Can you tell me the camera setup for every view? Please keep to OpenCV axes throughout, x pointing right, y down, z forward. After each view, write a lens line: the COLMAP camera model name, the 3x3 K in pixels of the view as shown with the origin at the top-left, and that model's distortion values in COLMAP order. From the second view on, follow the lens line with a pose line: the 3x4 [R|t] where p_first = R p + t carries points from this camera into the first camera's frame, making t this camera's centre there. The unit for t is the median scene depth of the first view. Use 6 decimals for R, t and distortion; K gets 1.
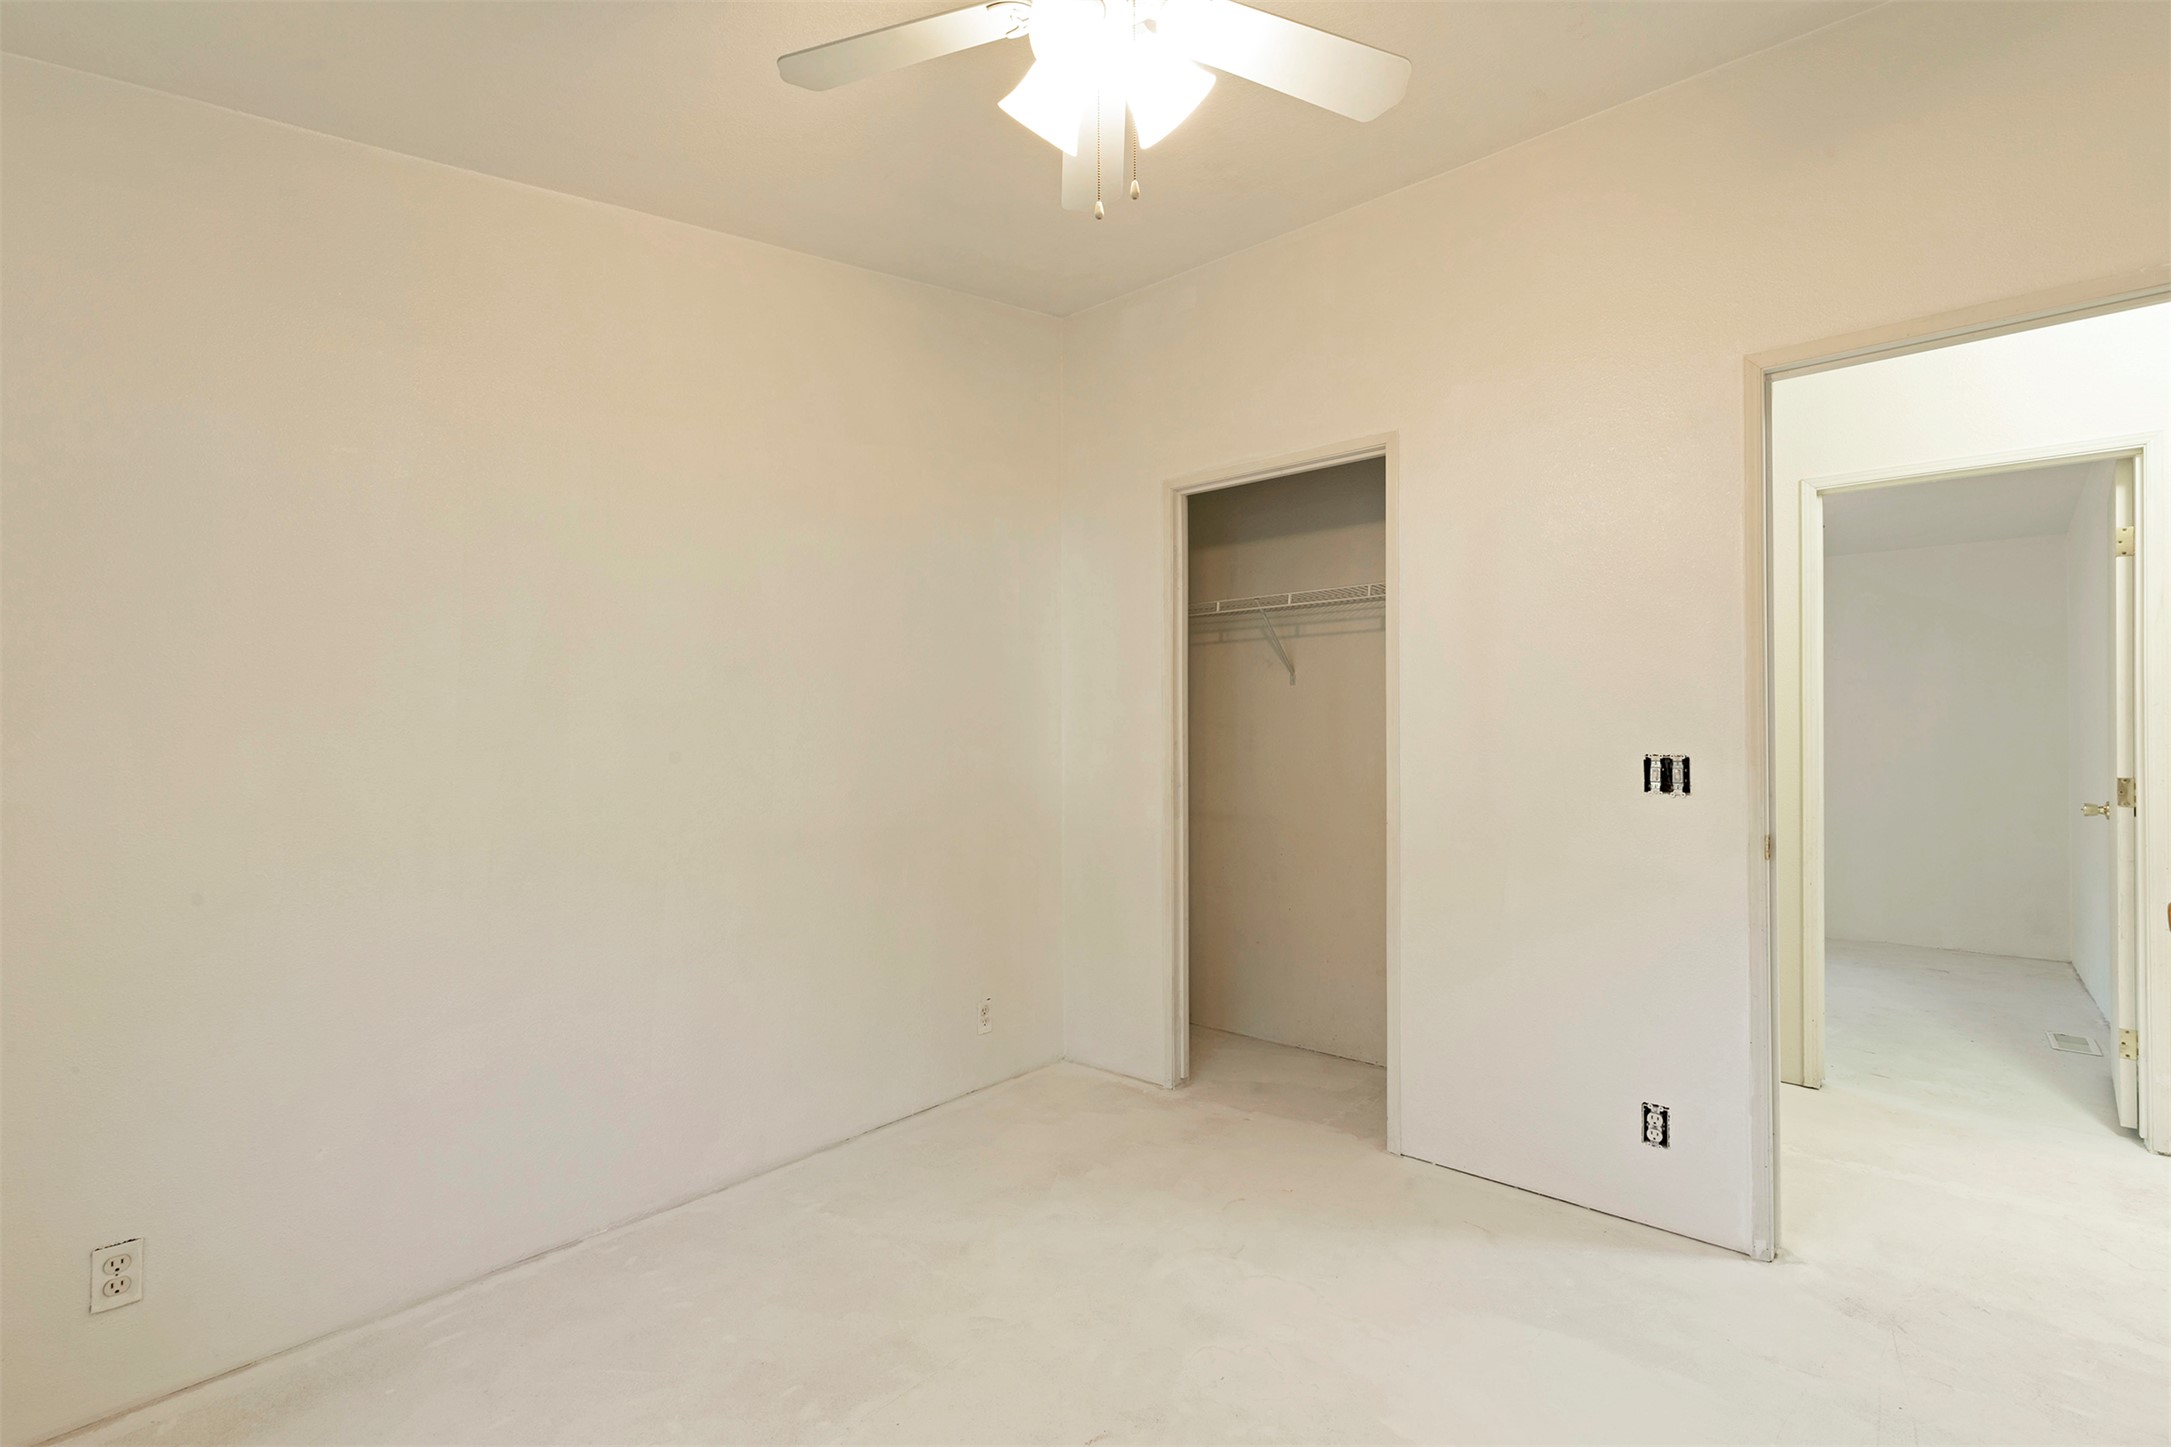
lens RADIAL K [[982.8, 0, 1084.0], [0, 982.8, 726.5], [0, 0, 1]] dist [0.007190, -0.001559]
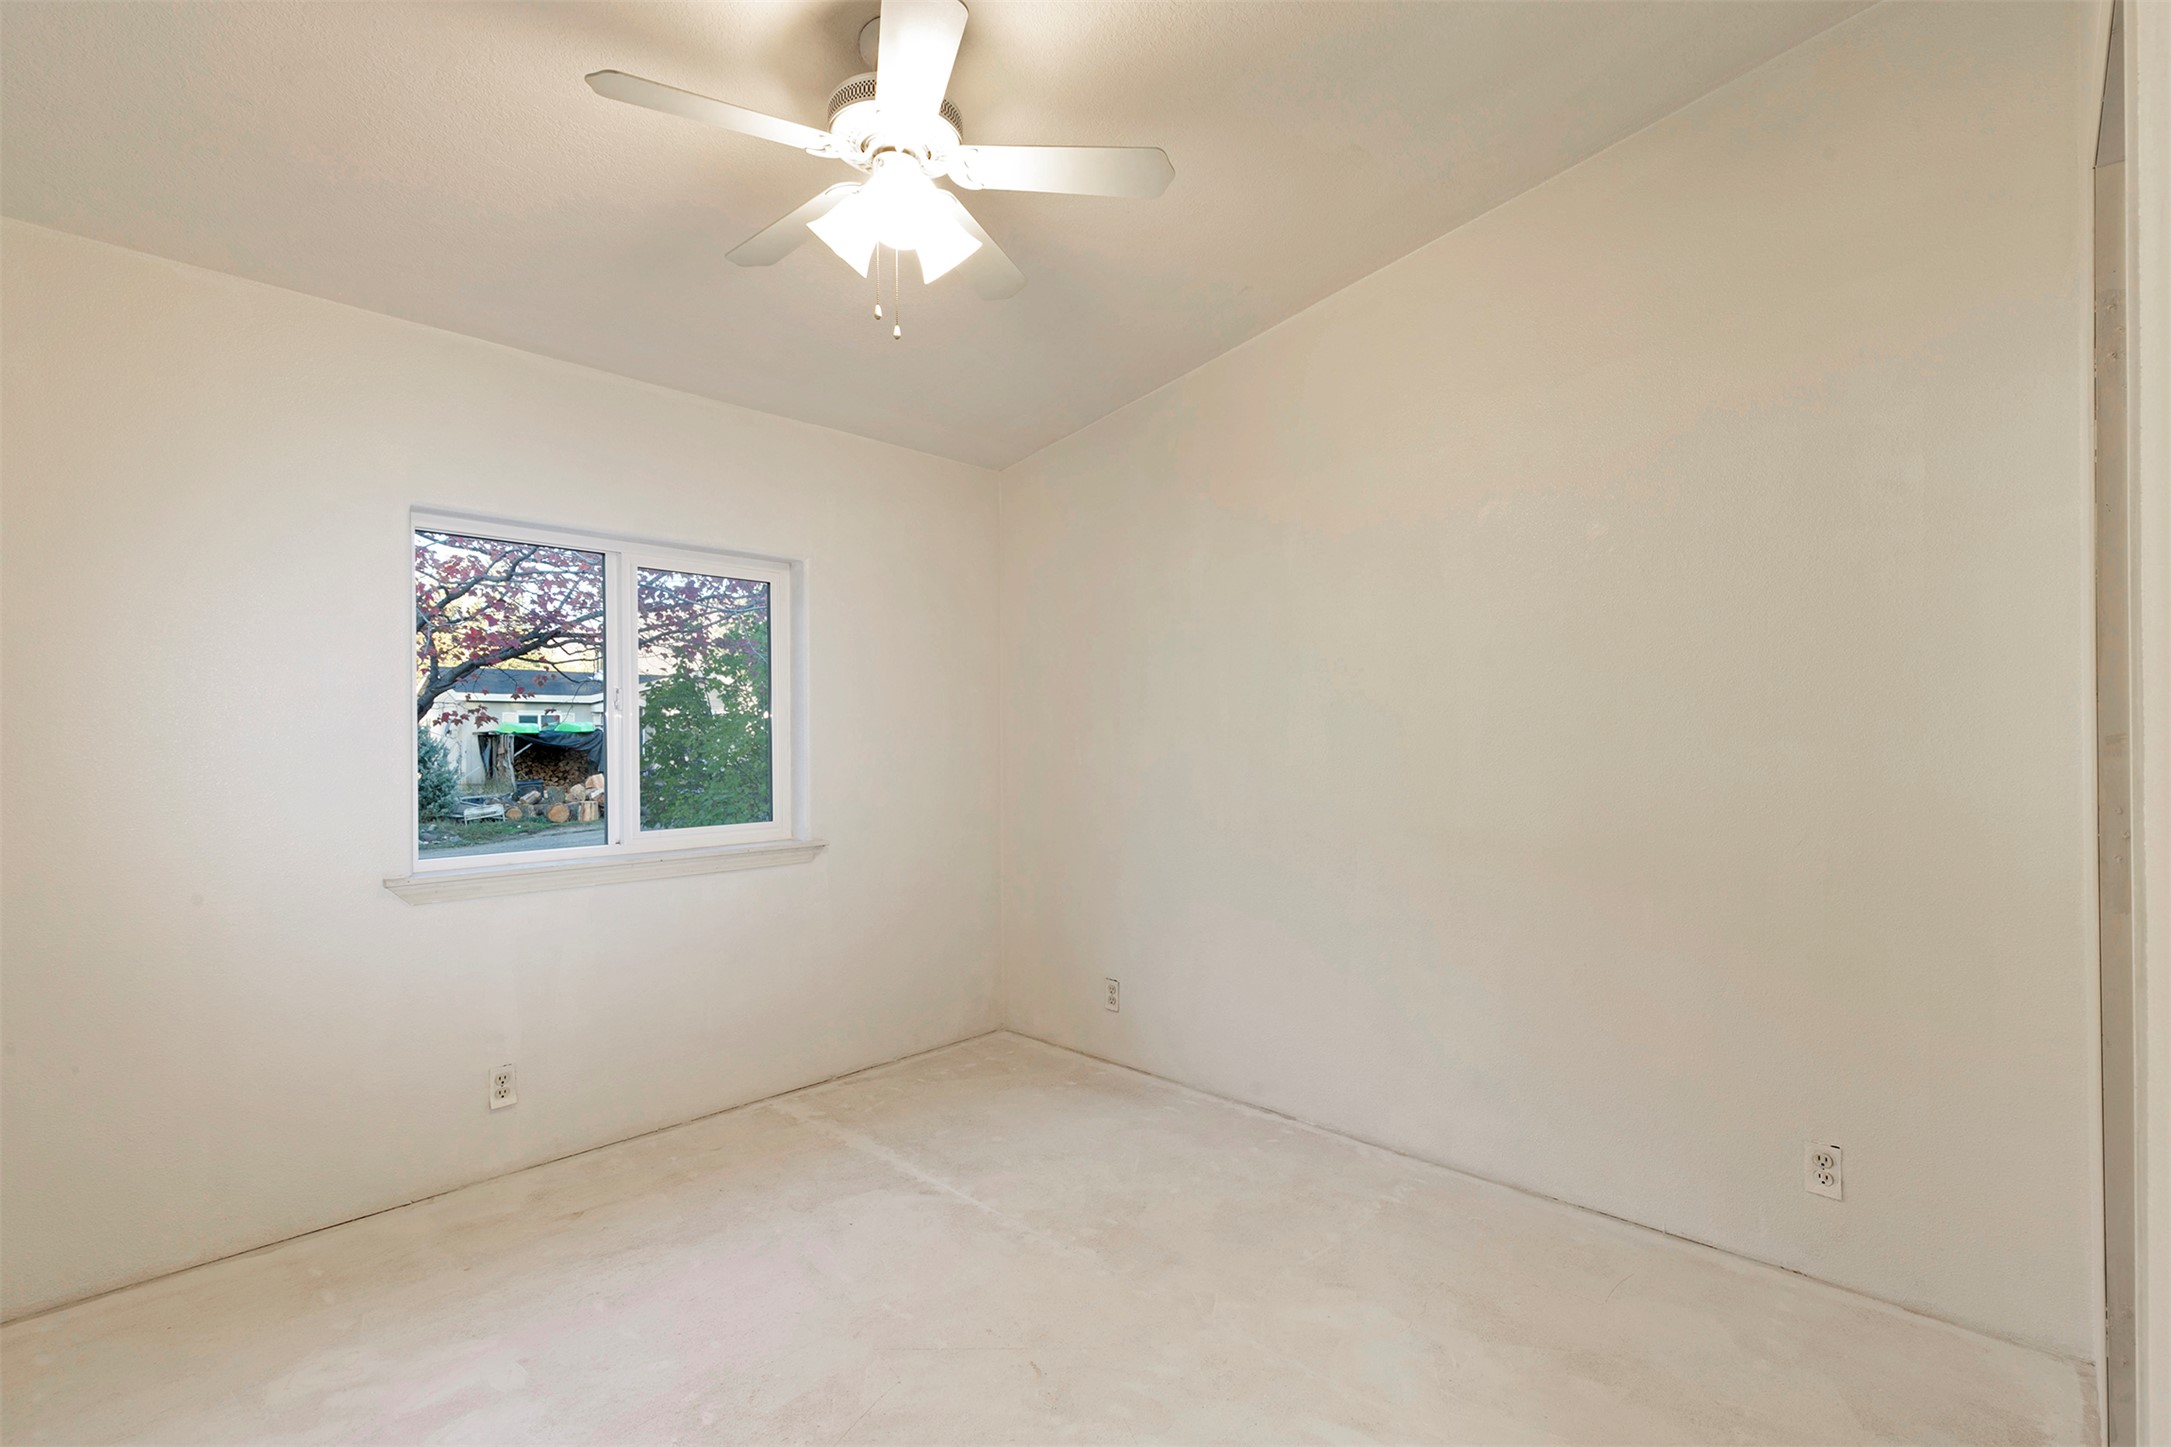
lens RADIAL K [[982.8, 0, 1080.2], [0, 982.8, 738.5], [0, 0, 1]] dist [0.007190, -0.001559]
pose [[-0.072857, -0.000444, -0.997342, 0.789850], [0.016704, 0.999859, -0.001665, 0.024528], [0.997203, -0.016781, -0.072839, 0.828532]]
